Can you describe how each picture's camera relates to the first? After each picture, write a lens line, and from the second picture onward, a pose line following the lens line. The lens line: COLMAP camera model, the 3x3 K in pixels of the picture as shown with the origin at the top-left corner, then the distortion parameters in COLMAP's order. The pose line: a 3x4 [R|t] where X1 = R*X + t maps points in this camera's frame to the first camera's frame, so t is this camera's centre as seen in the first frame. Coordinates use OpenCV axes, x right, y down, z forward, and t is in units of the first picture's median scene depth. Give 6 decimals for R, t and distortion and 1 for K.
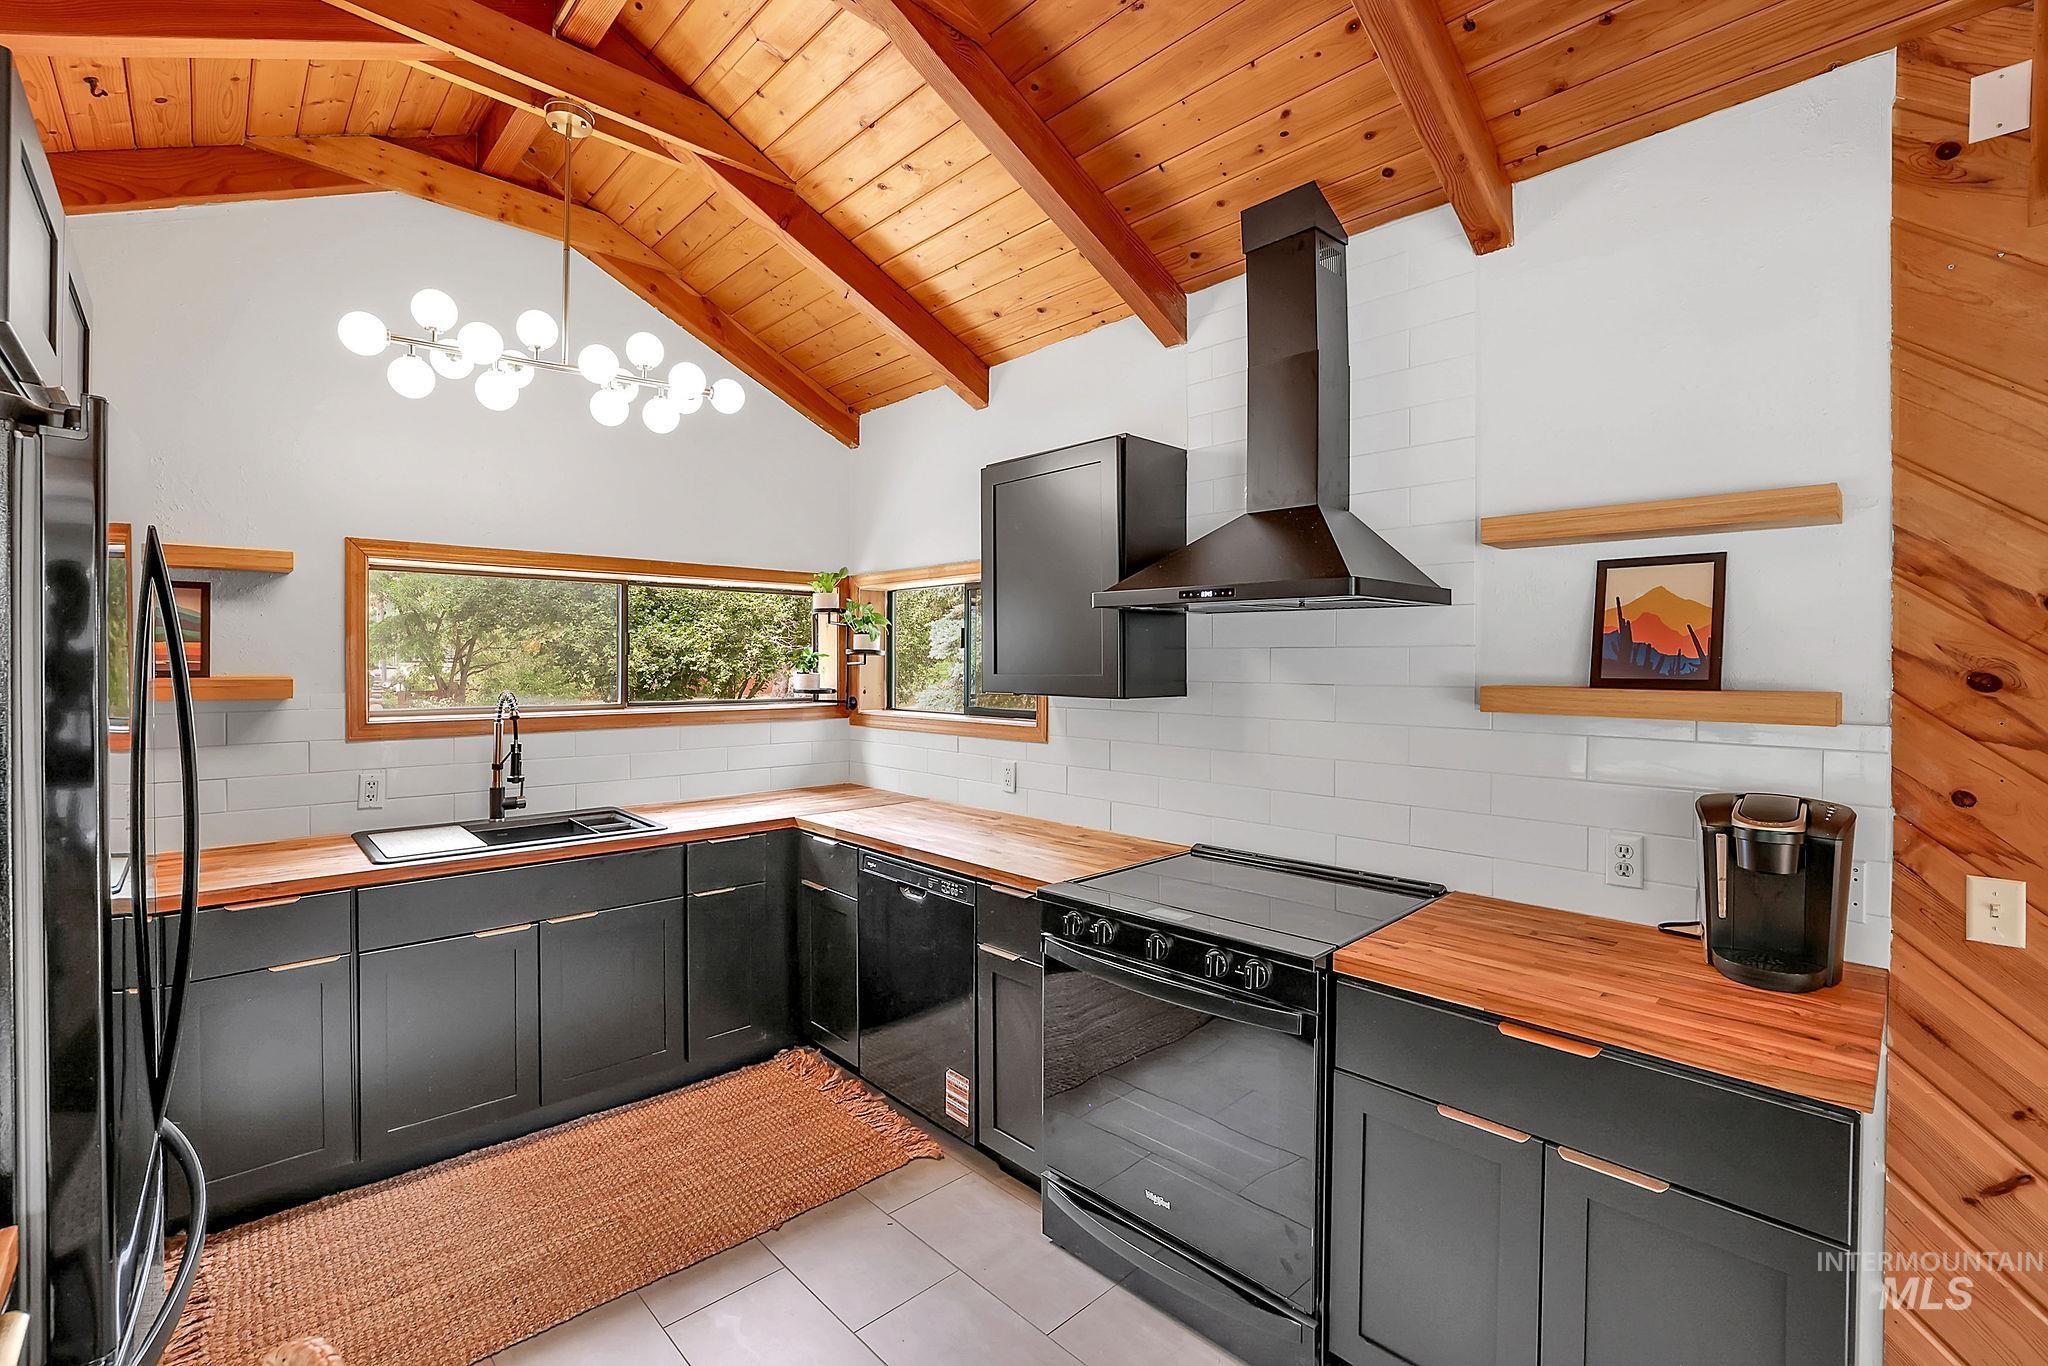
lens RADIAL K [[910.2, 0, 1019.0], [0, 910.2, 677.1], [0, 0, 1]] dist [-0.034656, 0.015439]
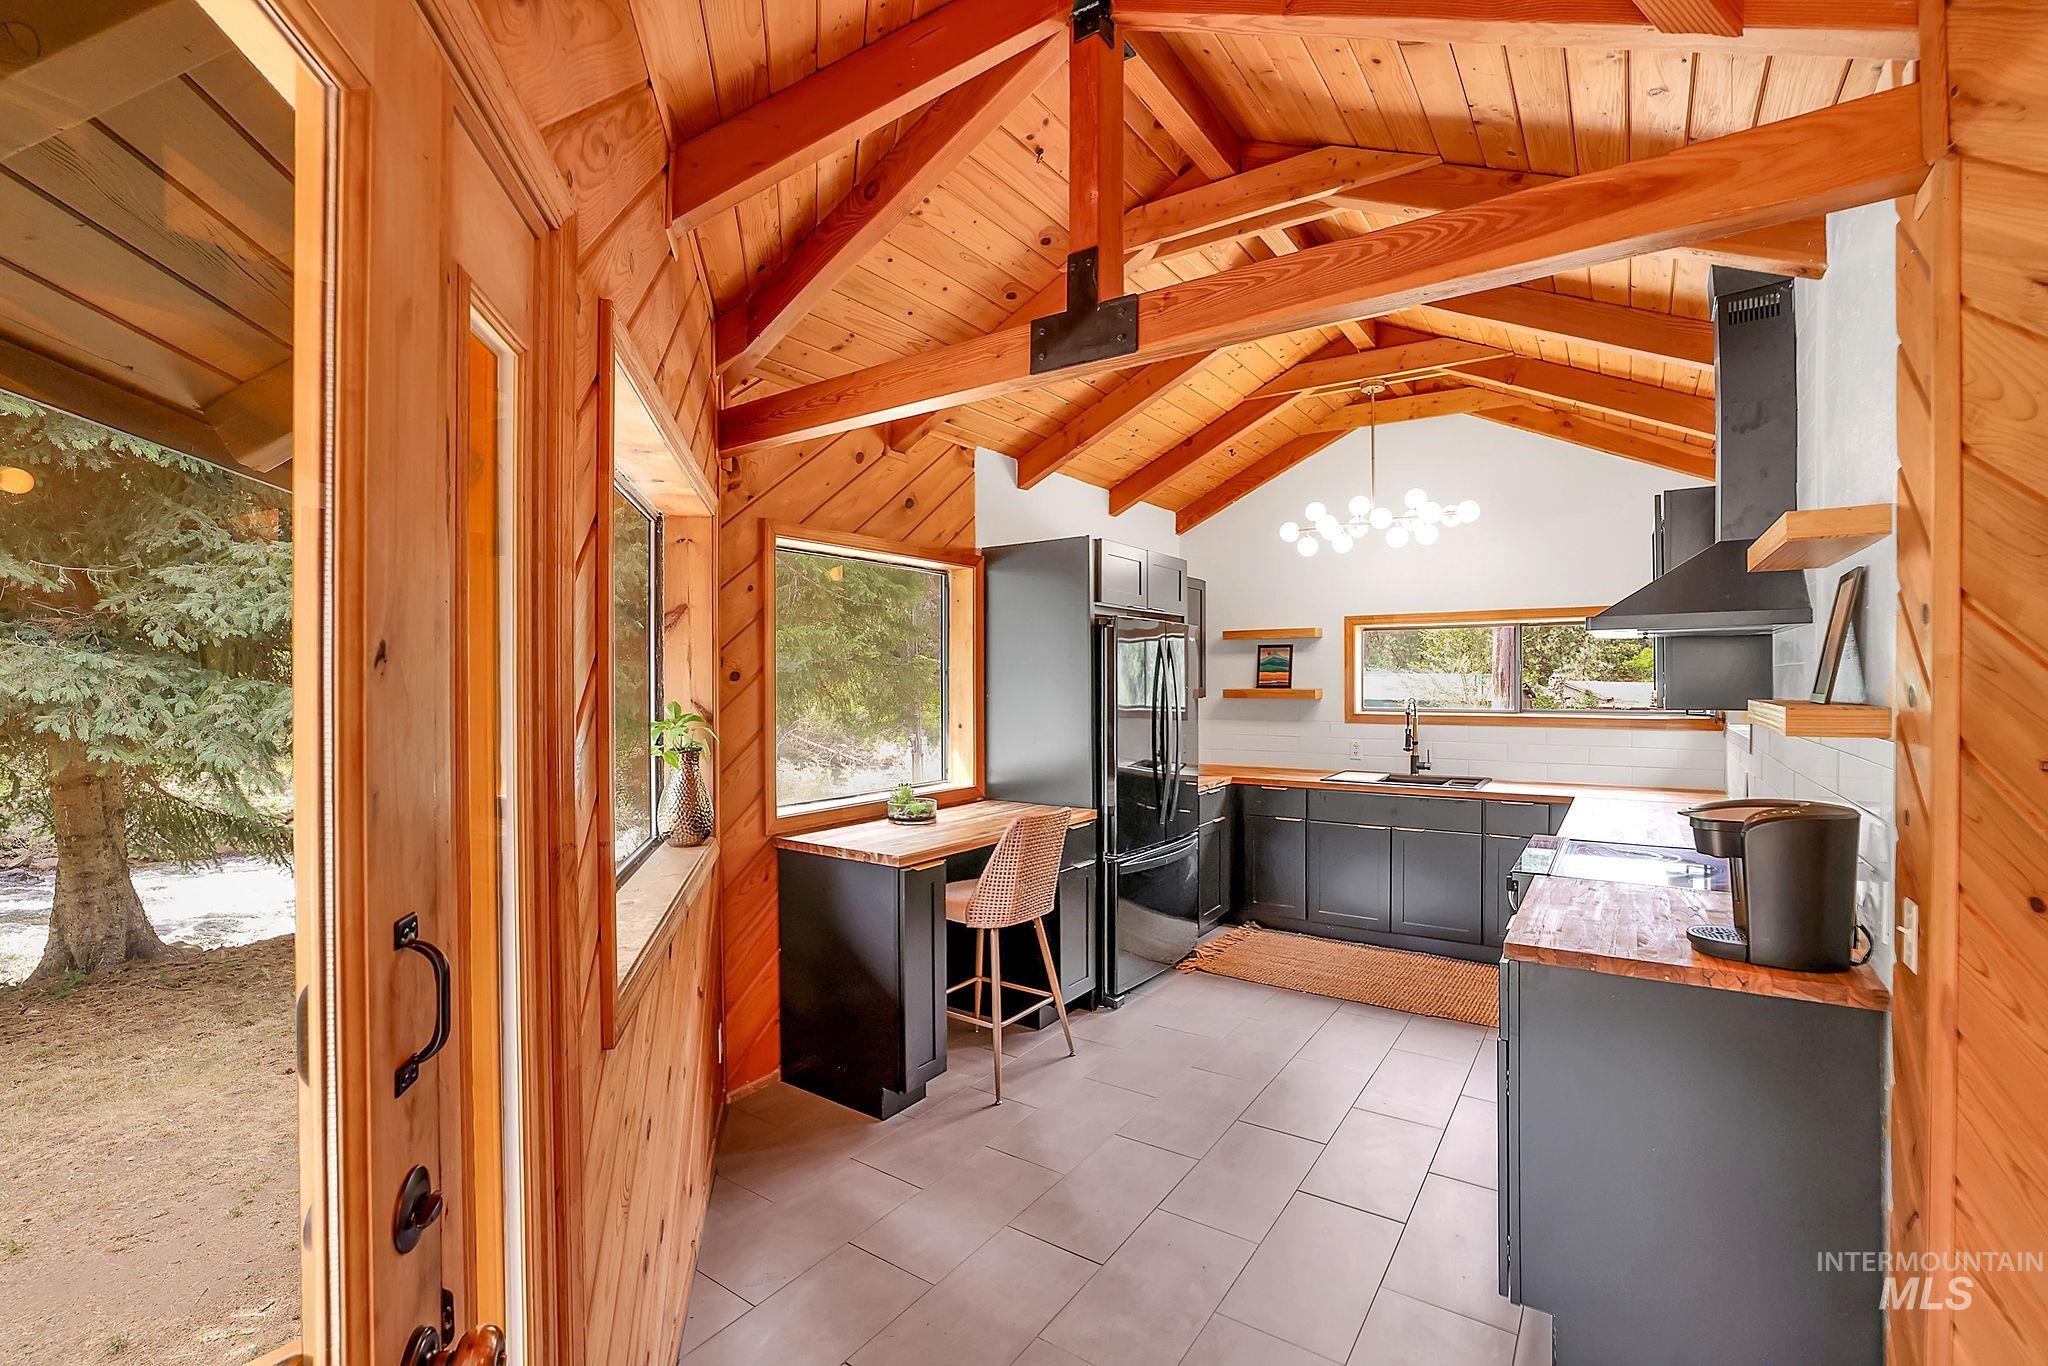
lens RADIAL K [[910.2, 0, 1019.0], [0, 910.2, 677.1], [0, 0, 1]] dist [-0.034656, 0.015439]
pose [[0.212872, -0.009203, -0.977037, 1.046505], [-0.005526, 0.999928, -0.010623, -0.000637], [0.977064, 0.007660, 0.212806, -0.096854]]
